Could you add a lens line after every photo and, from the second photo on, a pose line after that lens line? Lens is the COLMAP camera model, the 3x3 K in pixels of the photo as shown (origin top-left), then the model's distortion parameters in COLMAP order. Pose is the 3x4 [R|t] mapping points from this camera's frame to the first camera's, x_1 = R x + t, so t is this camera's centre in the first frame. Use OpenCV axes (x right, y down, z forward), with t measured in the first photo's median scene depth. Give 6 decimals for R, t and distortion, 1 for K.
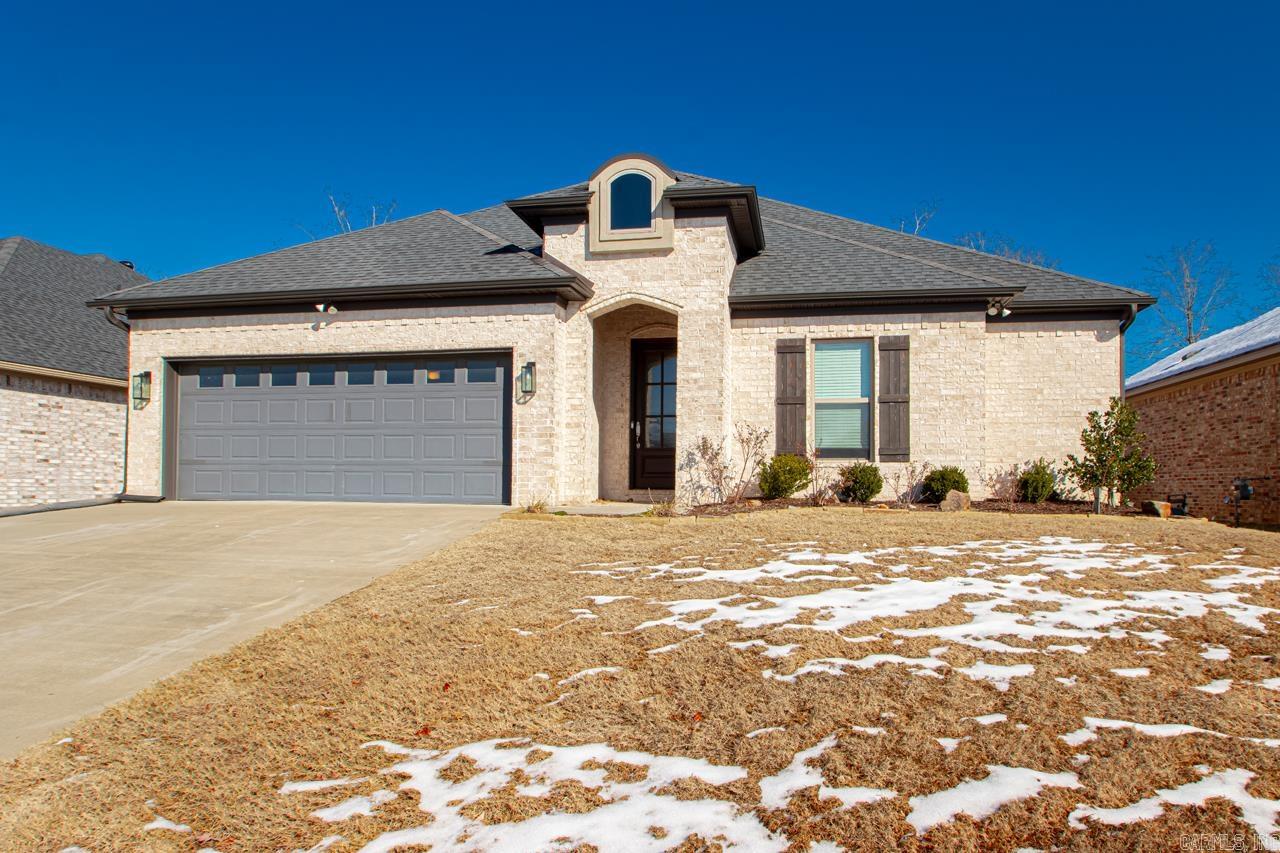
lens RADIAL K [[782.2, 0, 635.8], [0, 782.2, 478.1], [0, 0, 1]] dist [-0.018194, 0.001415]
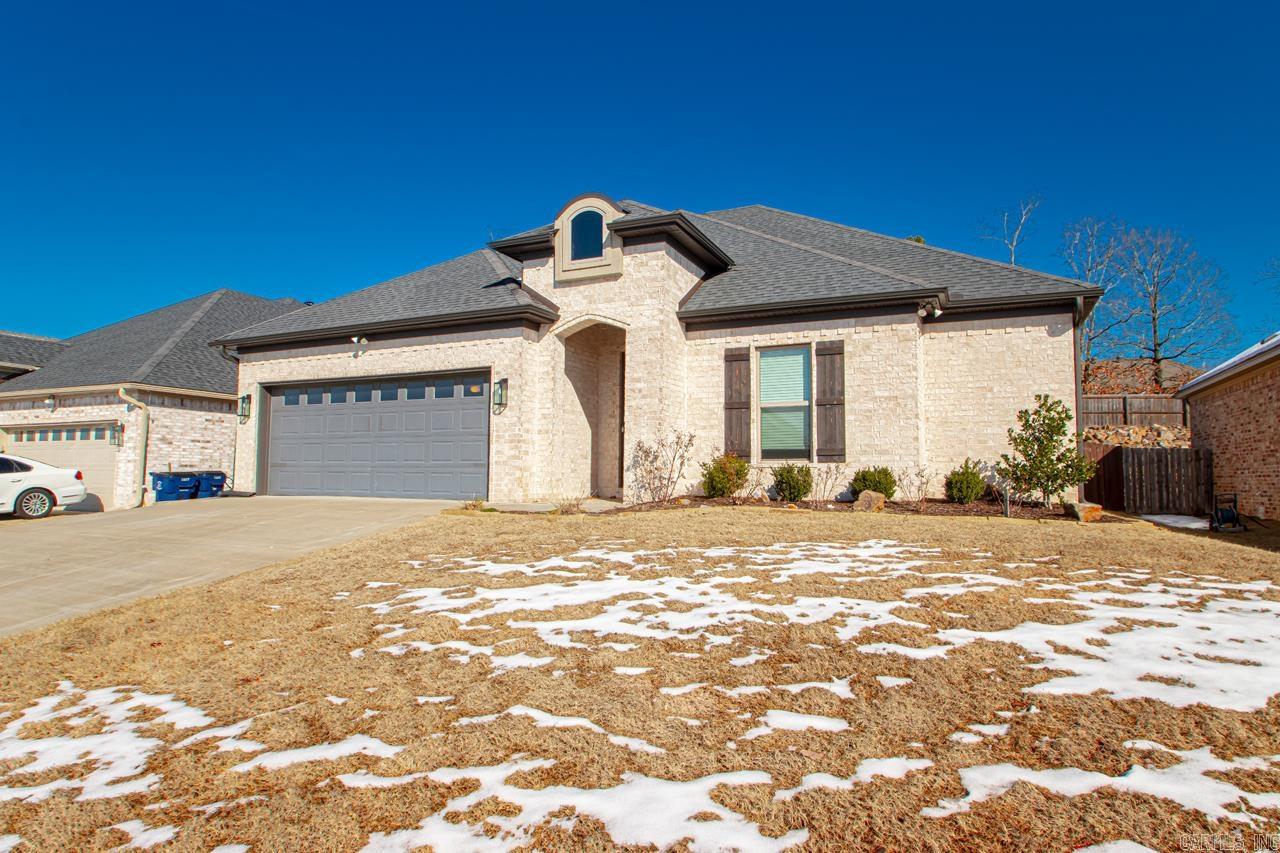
lens RADIAL K [[755.2, 0, 716.6], [0, 755.2, 423.5], [0, 0, 1]] dist [-0.018515, -0.001994]
pose [[0.969351, -0.017777, -0.245037, 0.433510], [0.002918, 0.998141, -0.060870, -0.012128], [0.245664, 0.058290, 0.967601, -0.002550]]
